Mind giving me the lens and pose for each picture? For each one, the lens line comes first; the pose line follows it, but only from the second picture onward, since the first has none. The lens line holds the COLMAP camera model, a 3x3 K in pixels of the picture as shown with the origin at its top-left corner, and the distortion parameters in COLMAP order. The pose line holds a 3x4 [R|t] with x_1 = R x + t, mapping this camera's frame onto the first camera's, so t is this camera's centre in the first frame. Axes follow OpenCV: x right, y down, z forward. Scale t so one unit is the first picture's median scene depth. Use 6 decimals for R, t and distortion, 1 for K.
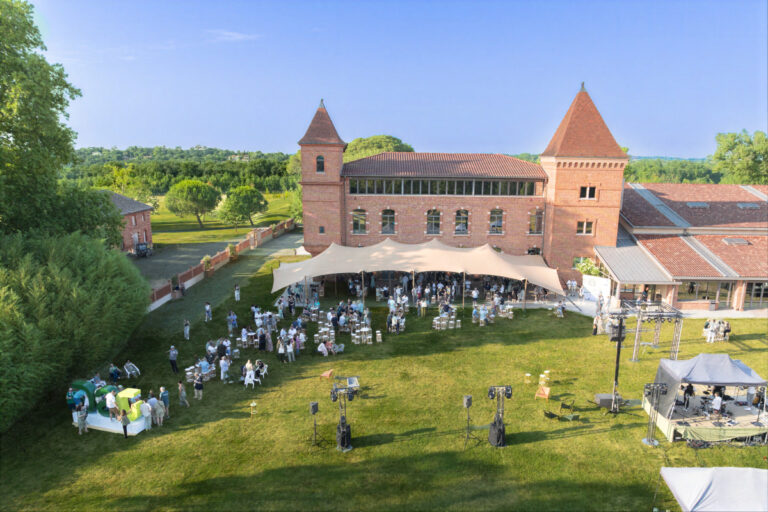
lens RADIAL K [[559.0, 0, 384.0], [0, 559.0, 256.0], [0, 0, 1]] dist [-0.041113, -0.000125]
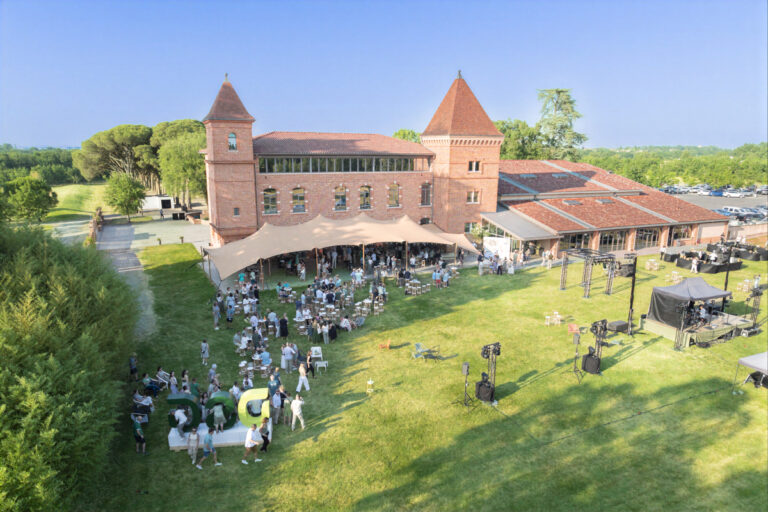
lens RADIAL K [[533.3, 0, 384.1], [0, 533.3, 240.6], [0, 0, 1]] dist [-0.041511, -0.001380]
pose [[0.903130, -0.076782, 0.422445, -0.281968], [0.075836, 0.996938, 0.019072, 0.004348], [-0.422616, 0.014812, 0.906188, 0.079155]]
